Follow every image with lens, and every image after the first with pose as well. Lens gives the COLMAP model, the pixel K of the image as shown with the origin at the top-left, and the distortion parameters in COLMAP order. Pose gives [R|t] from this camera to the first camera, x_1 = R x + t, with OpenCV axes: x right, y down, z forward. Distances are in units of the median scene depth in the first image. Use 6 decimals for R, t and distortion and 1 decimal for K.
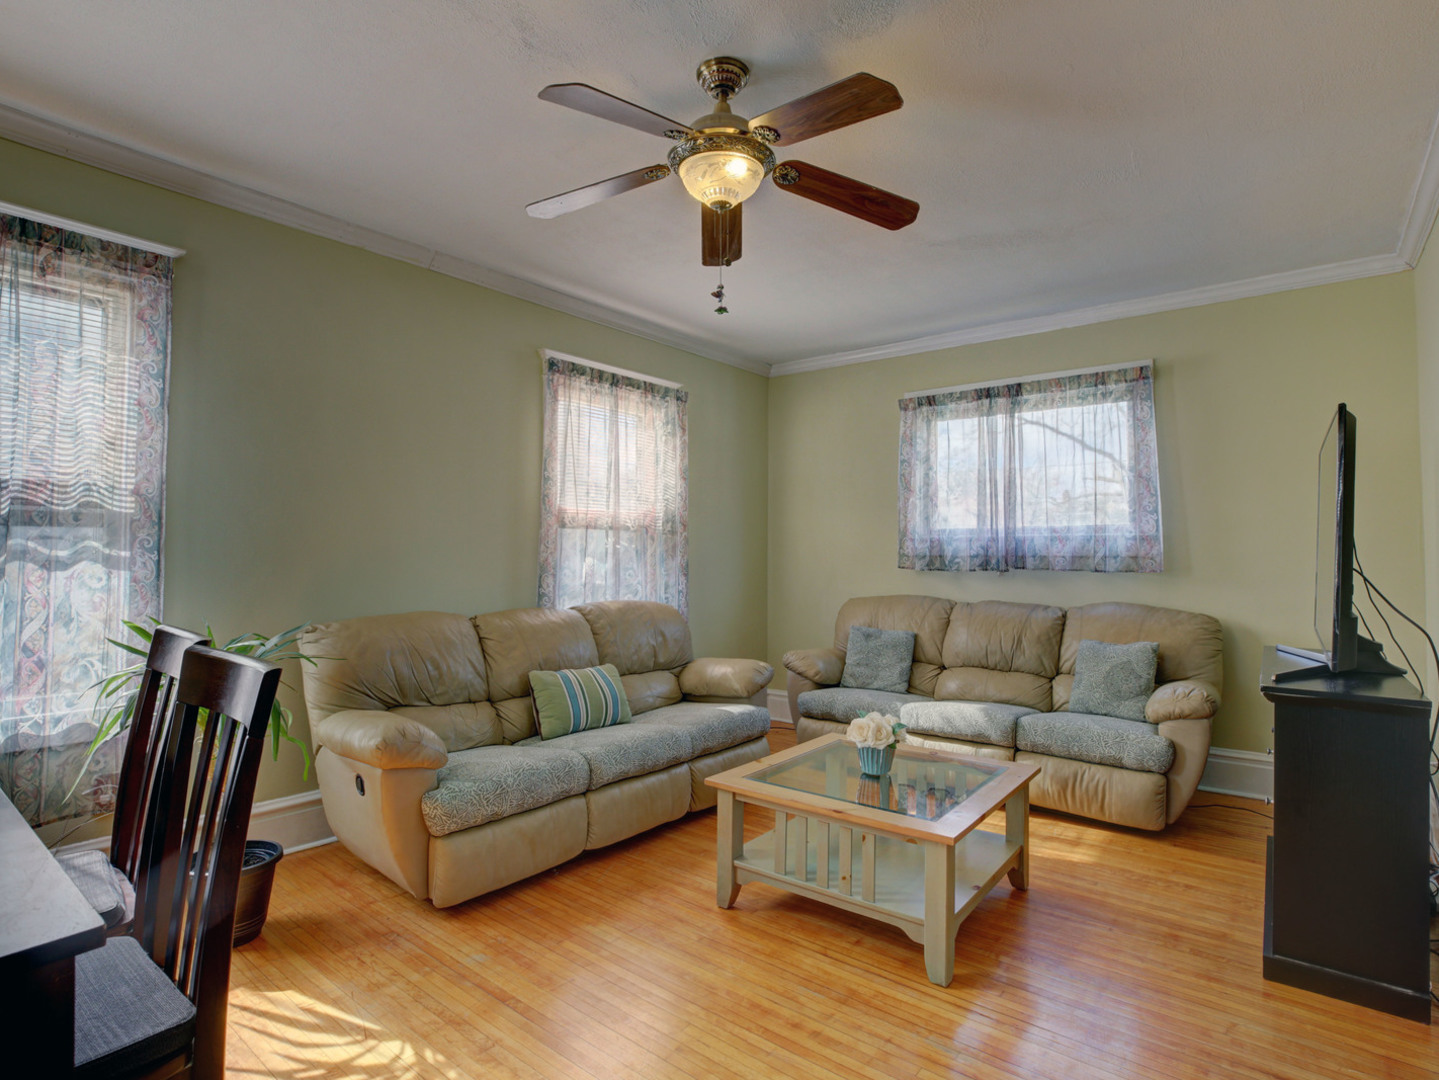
lens RADIAL K [[753.2, 0, 717.6], [0, 753.2, 539.8], [0, 0, 1]] dist [-0.018203, -0.000112]
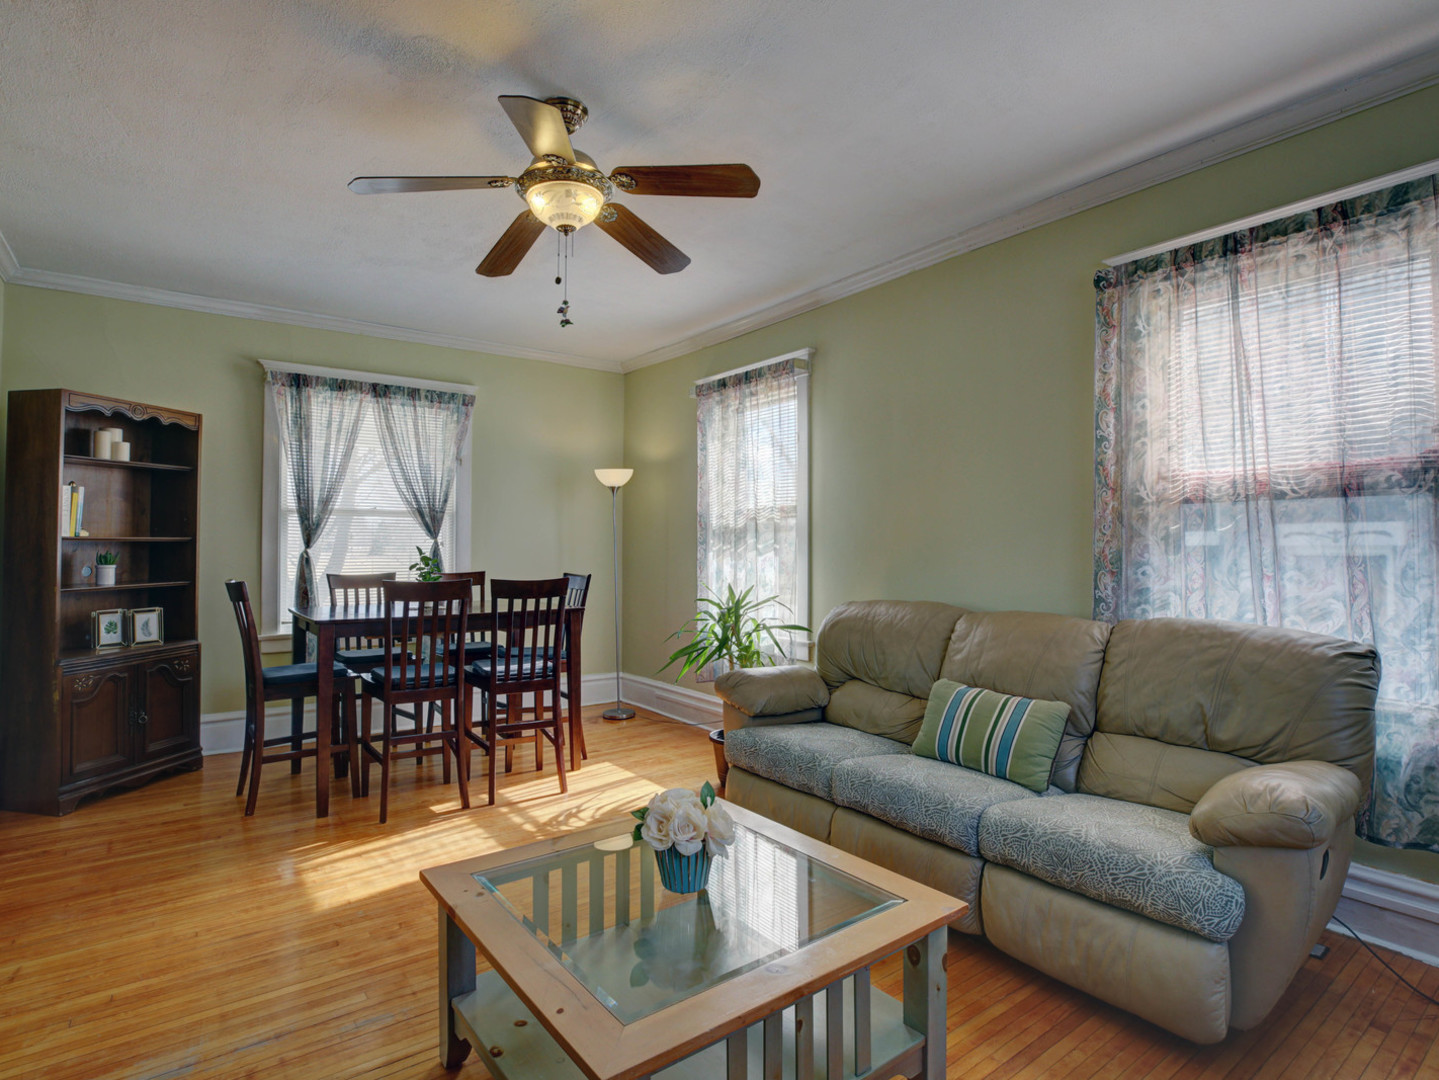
lens RADIAL K [[753.2, 0, 717.0], [0, 753.2, 542.5], [0, 0, 1]] dist [-0.018203, -0.000112]
pose [[-0.242016, -0.004122, -0.970264, 0.553643], [0.027305, 0.999566, -0.011057, 0.015193], [0.969888, -0.029169, -0.241798, 0.795406]]
